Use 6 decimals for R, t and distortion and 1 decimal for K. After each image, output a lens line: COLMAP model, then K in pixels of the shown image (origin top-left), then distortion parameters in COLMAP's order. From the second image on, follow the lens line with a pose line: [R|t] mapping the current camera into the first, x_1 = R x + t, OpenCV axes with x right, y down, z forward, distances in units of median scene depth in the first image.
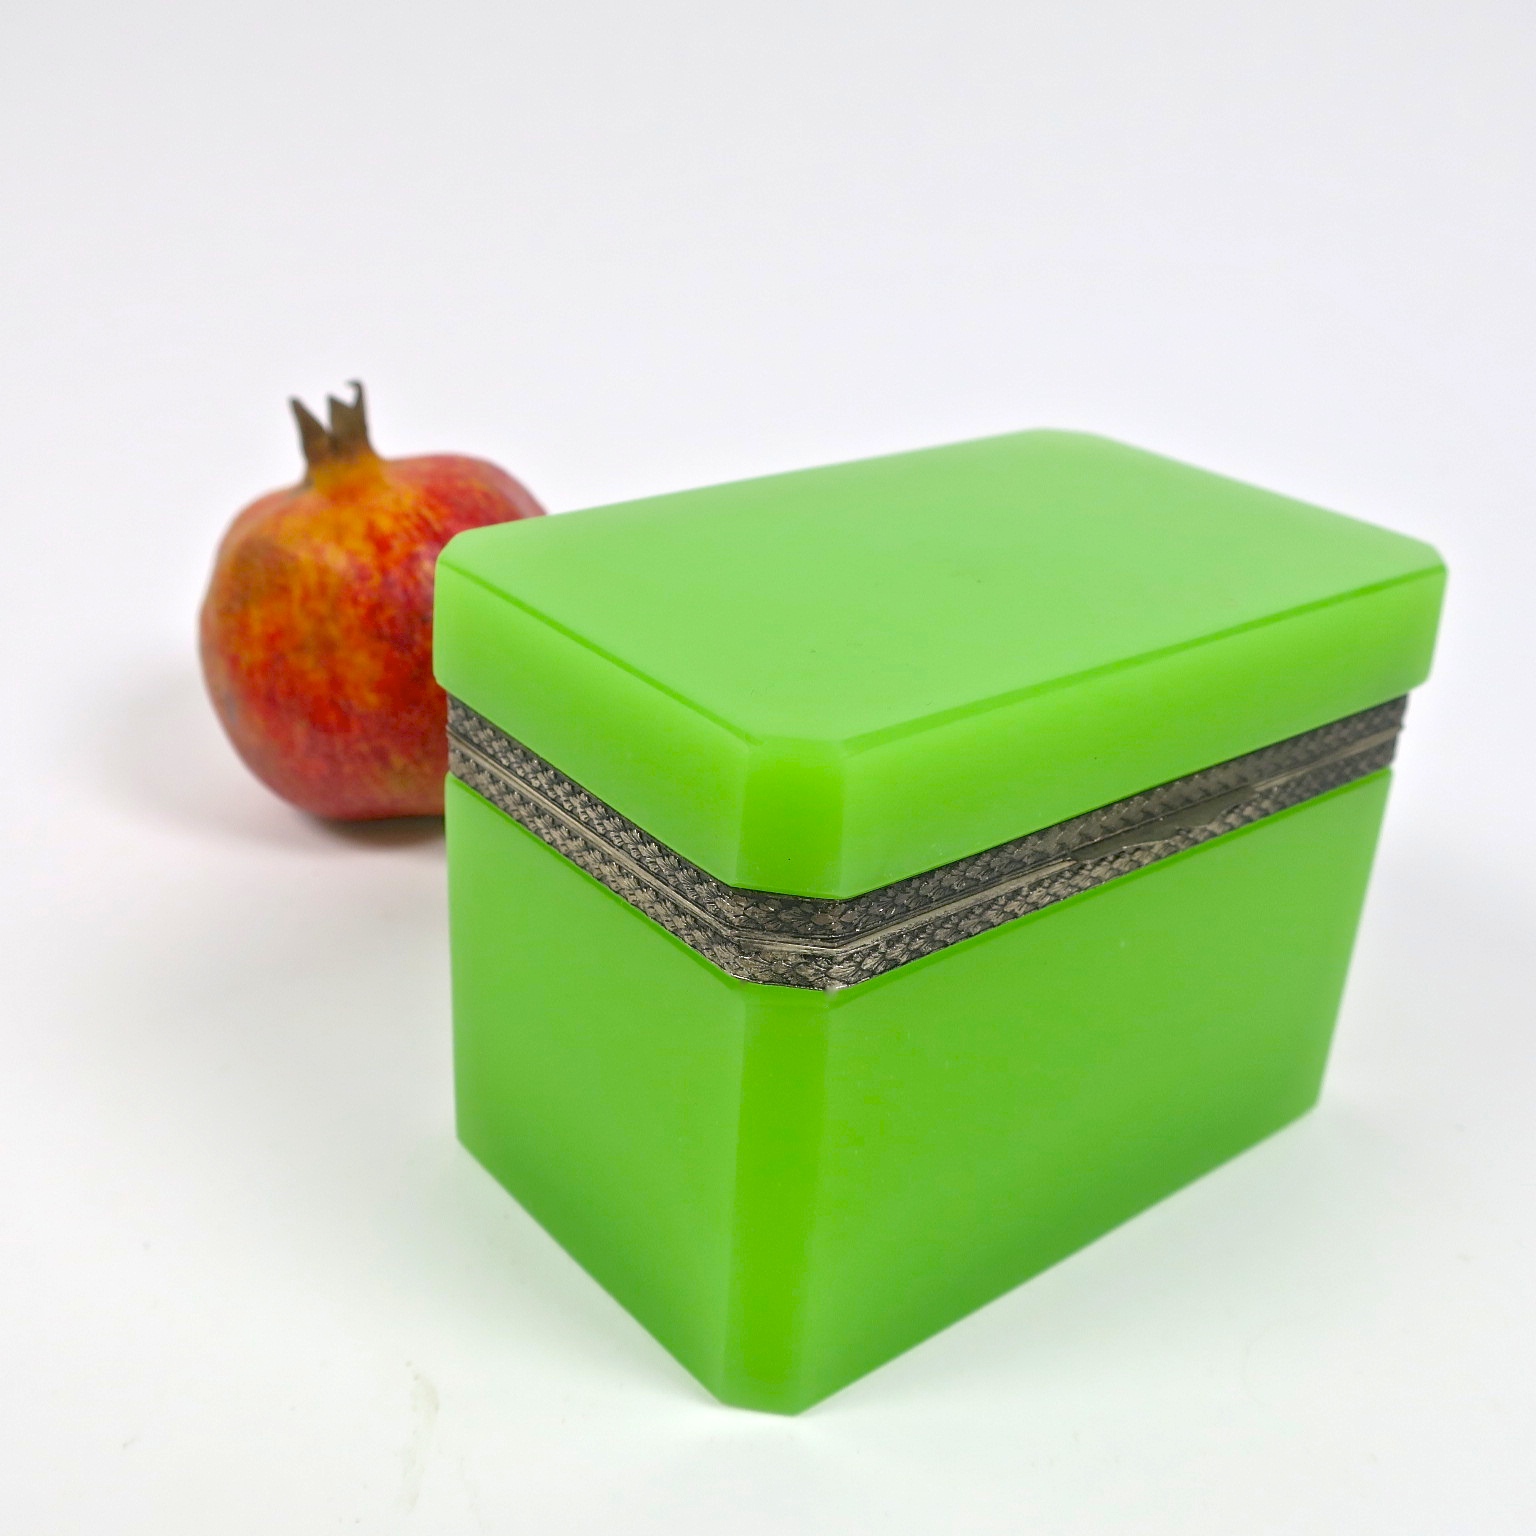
lens RADIAL K [[1783.9, 0, 756.3], [0, 1783.9, 764.6], [0, 0, 1]] dist [0.010761, 0.000000]
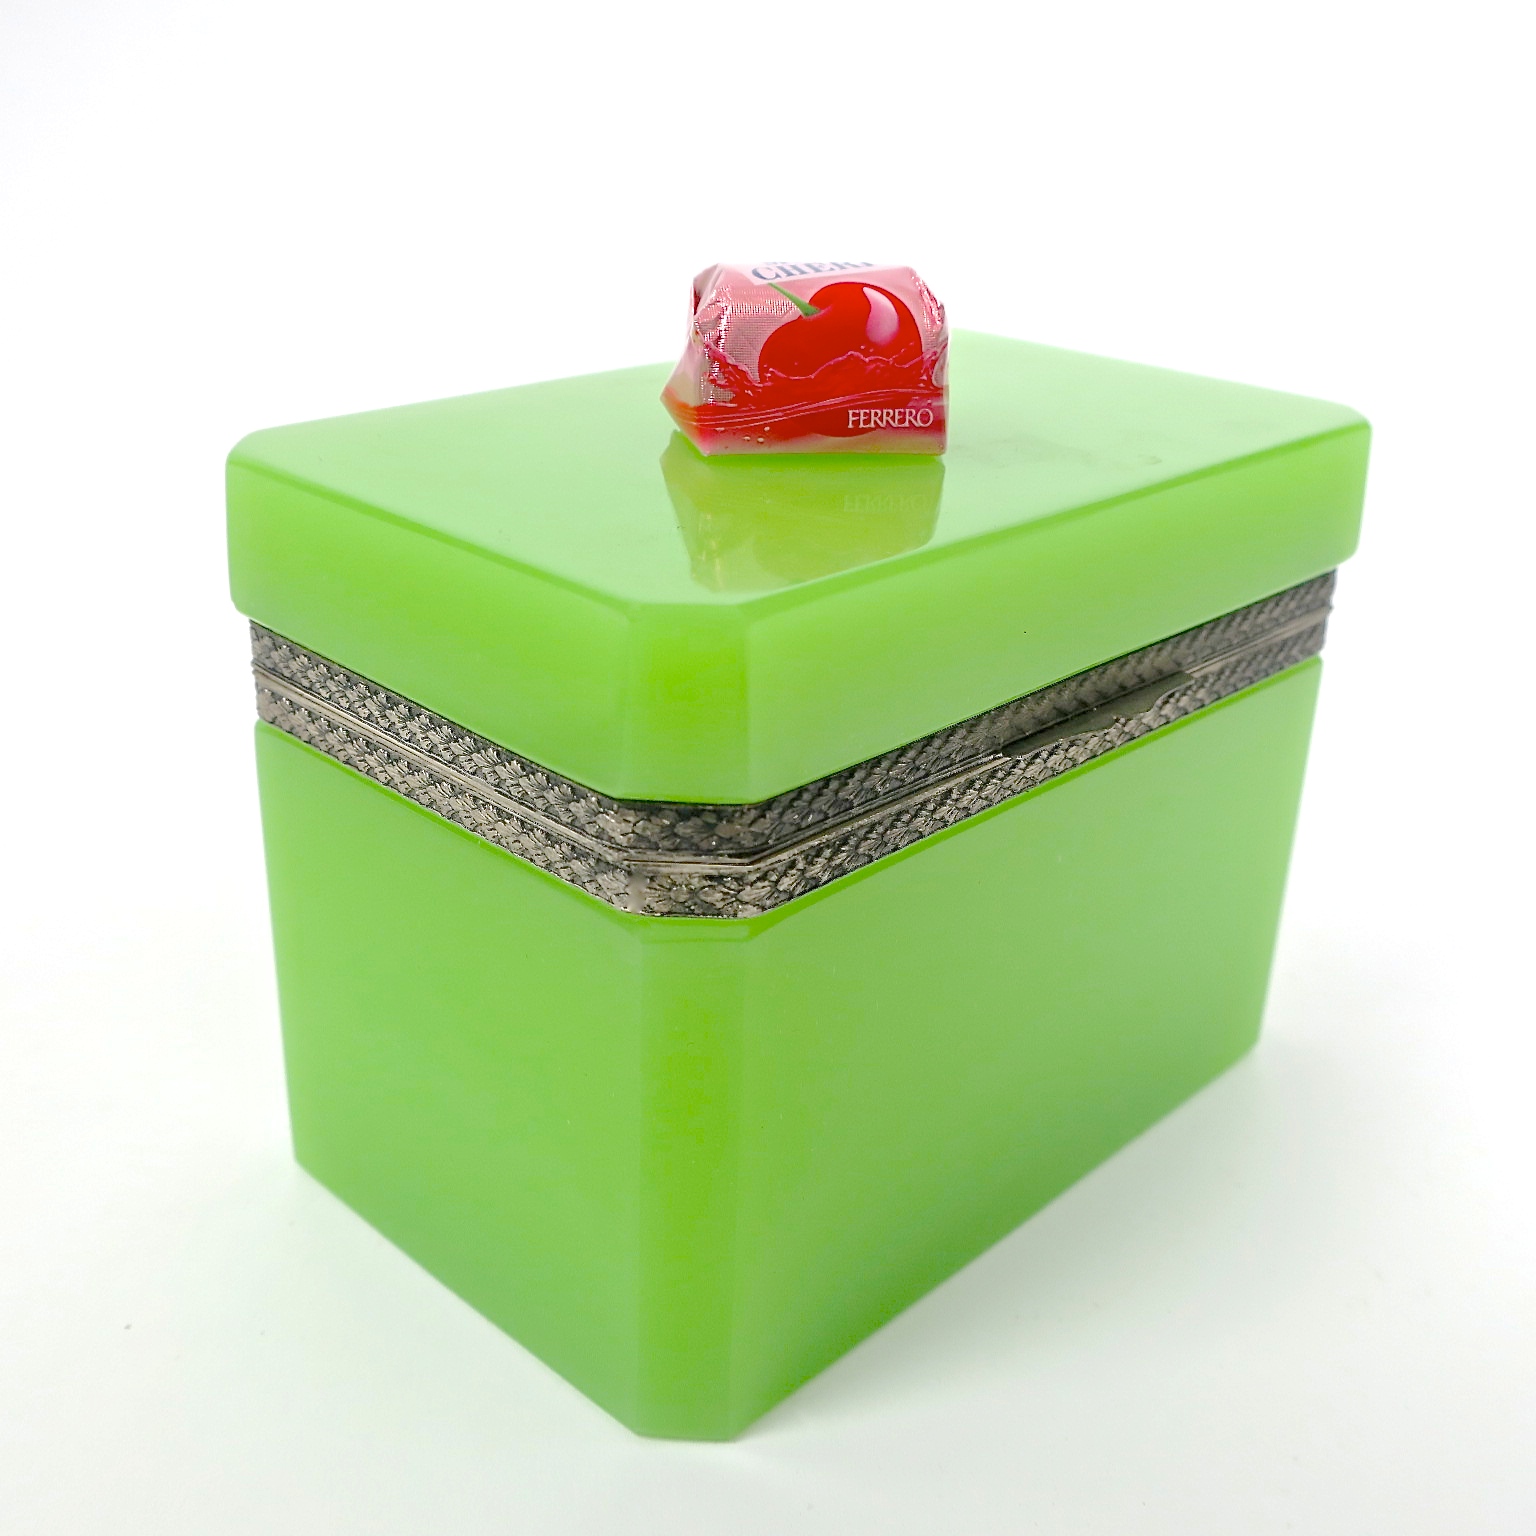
lens RADIAL K [[1783.9, 0, 779.7], [0, 1783.9, 768.7], [0, 0, 1]] dist [0.010761, 0.000000]
pose [[0.991697, -0.067302, 0.109578, -0.025085], [0.069058, 0.997537, -0.012309, 0.062264], [-0.108480, 0.019774, 0.993902, 0.156368]]
